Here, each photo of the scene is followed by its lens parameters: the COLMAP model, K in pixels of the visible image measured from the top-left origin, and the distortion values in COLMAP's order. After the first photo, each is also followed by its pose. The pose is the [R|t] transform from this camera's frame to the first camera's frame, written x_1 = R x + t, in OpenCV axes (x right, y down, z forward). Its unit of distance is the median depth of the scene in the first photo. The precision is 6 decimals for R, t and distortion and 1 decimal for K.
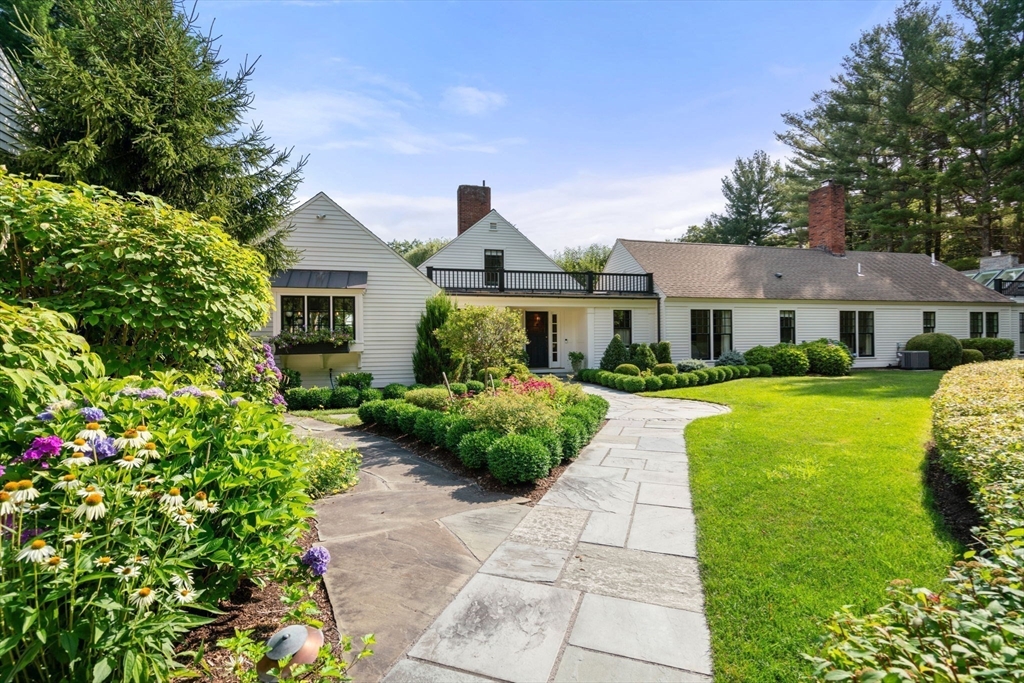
lens RADIAL K [[475.6, 0, 518.3], [0, 475.6, 344.7], [0, 0, 1]] dist [-0.001176, -0.000606]
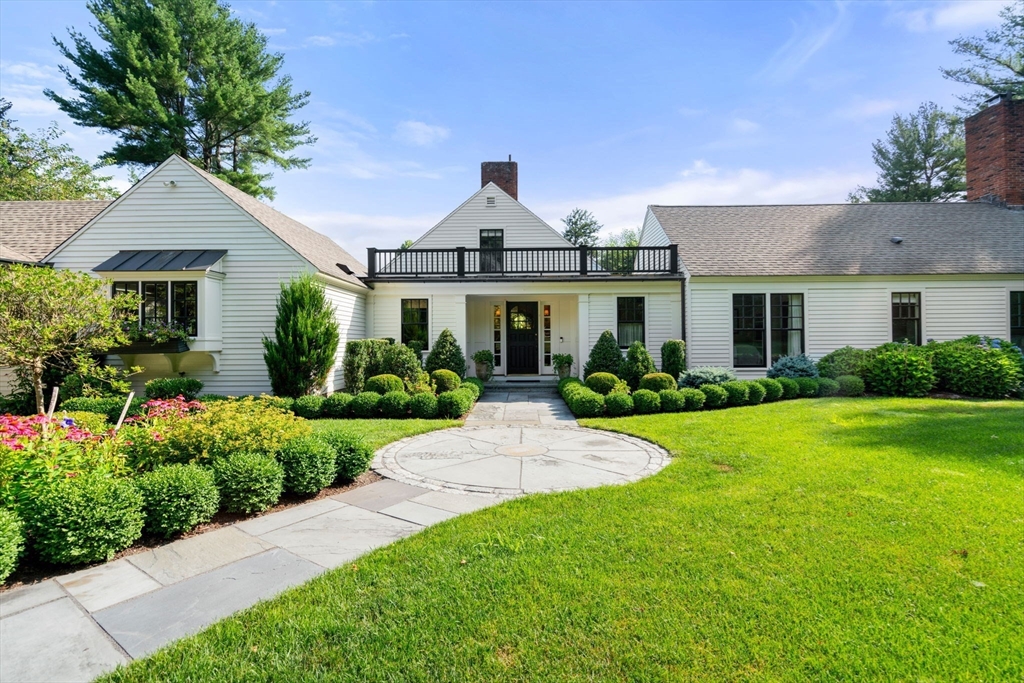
lens RADIAL K [[475.6, 0, 505.0], [0, 475.6, 342.0], [0, 0, 1]] dist [-0.001176, -0.000606]
pose [[0.962379, 0.002704, -0.271695, 0.223317], [-0.004688, 0.999967, -0.006652, 0.001644], [0.271668, 0.007675, 0.962360, 0.240261]]
